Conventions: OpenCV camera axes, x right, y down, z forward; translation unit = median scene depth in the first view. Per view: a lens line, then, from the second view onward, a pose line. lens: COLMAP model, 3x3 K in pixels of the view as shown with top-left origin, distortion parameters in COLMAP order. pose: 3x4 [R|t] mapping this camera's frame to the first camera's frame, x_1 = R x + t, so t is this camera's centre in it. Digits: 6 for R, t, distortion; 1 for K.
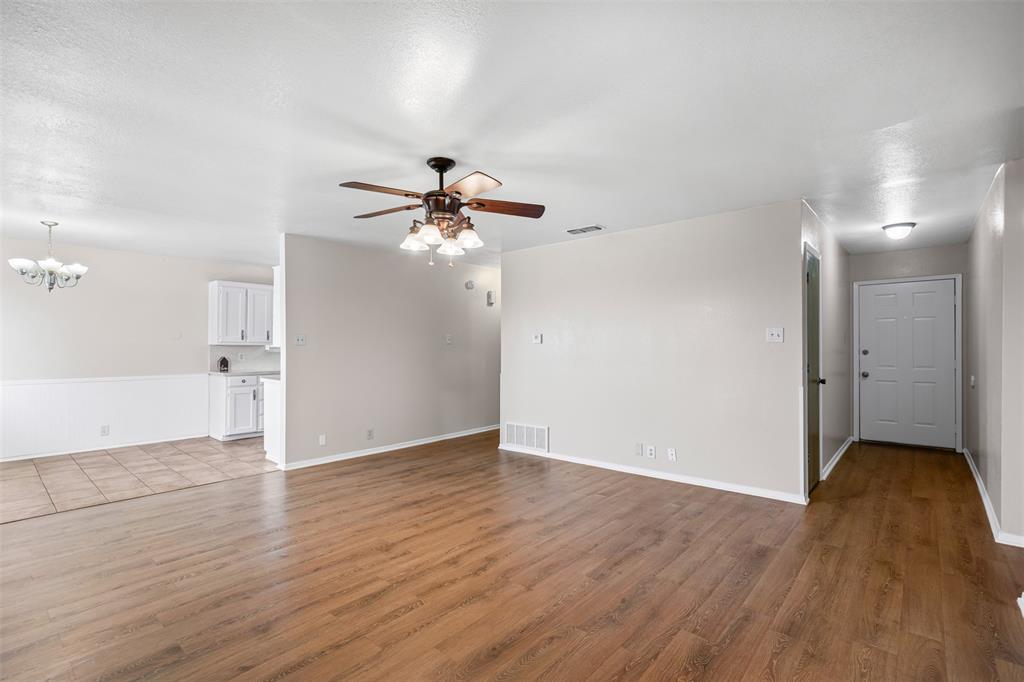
lens RADIAL K [[469.2, 0, 512.0], [0, 469.2, 341.0], [0, 0, 1]] dist [0.000993, 0.000252]
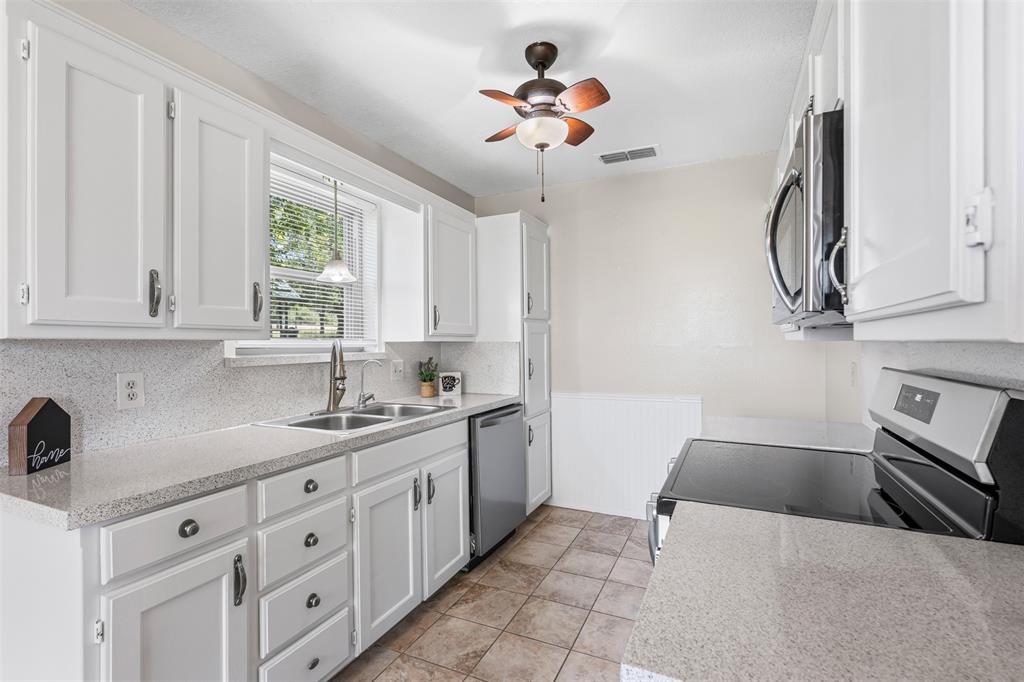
lens RADIAL K [[480.5, 0, 512.0], [0, 480.5, 341.0], [0, 0, 1]] dist [0.000190, -0.000005]
pose [[0.957661, -0.001975, 0.287891, -0.693064], [-0.001091, 0.999944, 0.010488, 0.009570], [-0.287896, -0.010358, 0.957606, 1.071022]]
